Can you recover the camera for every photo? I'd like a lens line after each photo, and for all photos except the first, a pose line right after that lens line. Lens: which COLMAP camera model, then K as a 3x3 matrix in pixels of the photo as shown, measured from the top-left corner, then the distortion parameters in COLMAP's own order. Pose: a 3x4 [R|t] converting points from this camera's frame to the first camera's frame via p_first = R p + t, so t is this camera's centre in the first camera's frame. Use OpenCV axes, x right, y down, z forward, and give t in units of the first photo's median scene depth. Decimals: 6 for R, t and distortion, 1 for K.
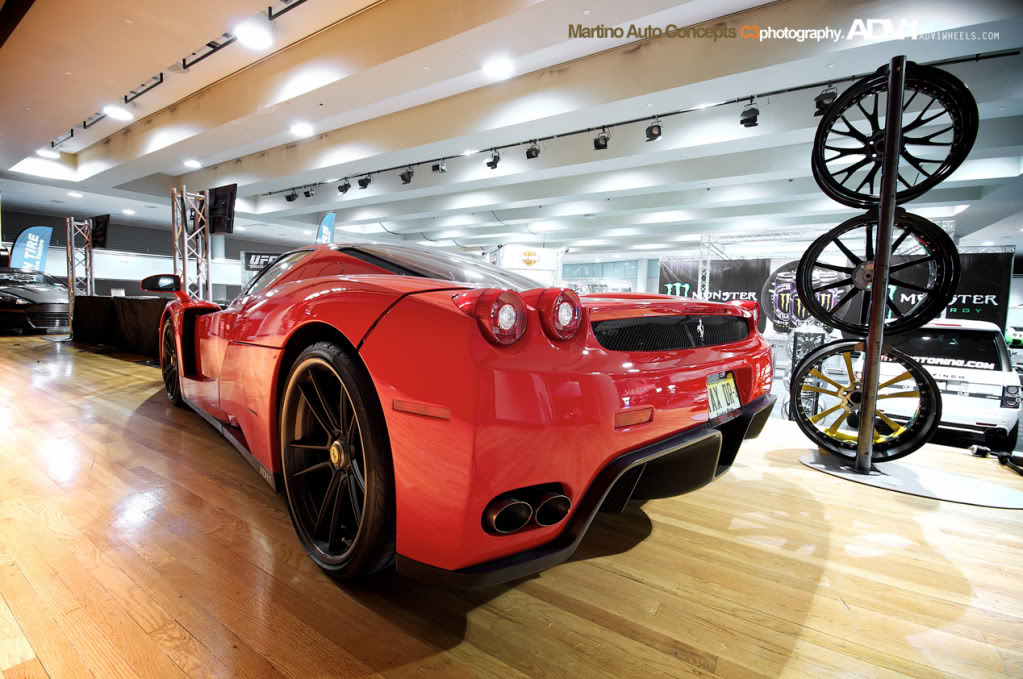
lens RADIAL K [[486.6, 0, 510.4], [0, 486.6, 366.5], [0, 0, 1]] dist [0.000440, 0.000003]
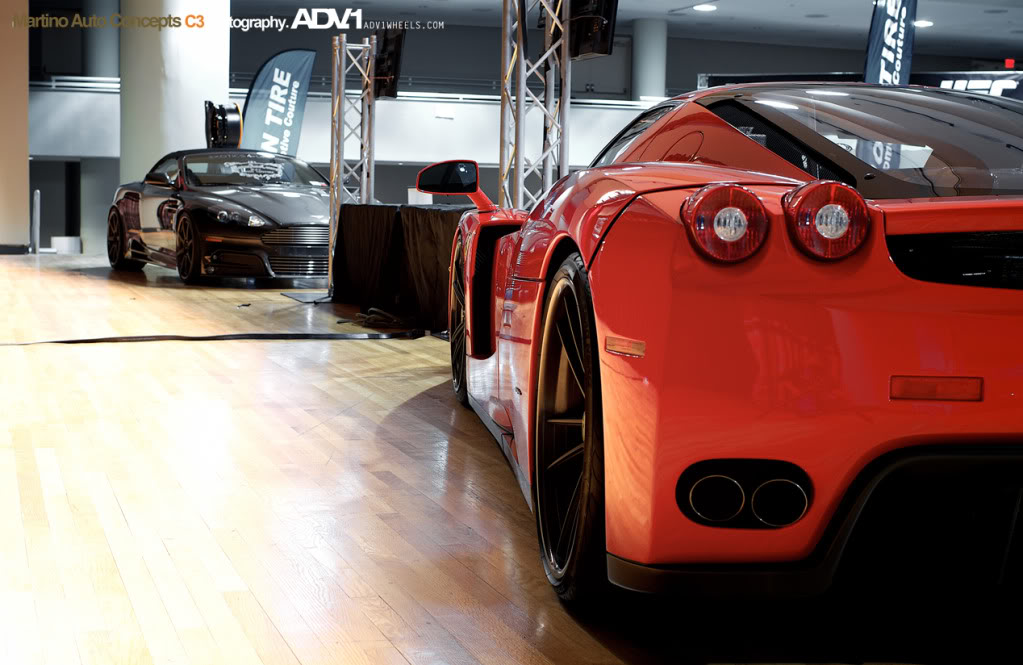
lens RADIAL K [[1587.0, 0, 511.5], [0, 1587.0, 332.5], [0, 0, 1]] dist [0.392570, -0.020318]
pose [[0.810945, 0.023186, -0.584663, 0.143220], [-0.054478, 0.997866, -0.035991, 0.024214], [0.582581, 0.061038, 0.810478, -0.145769]]
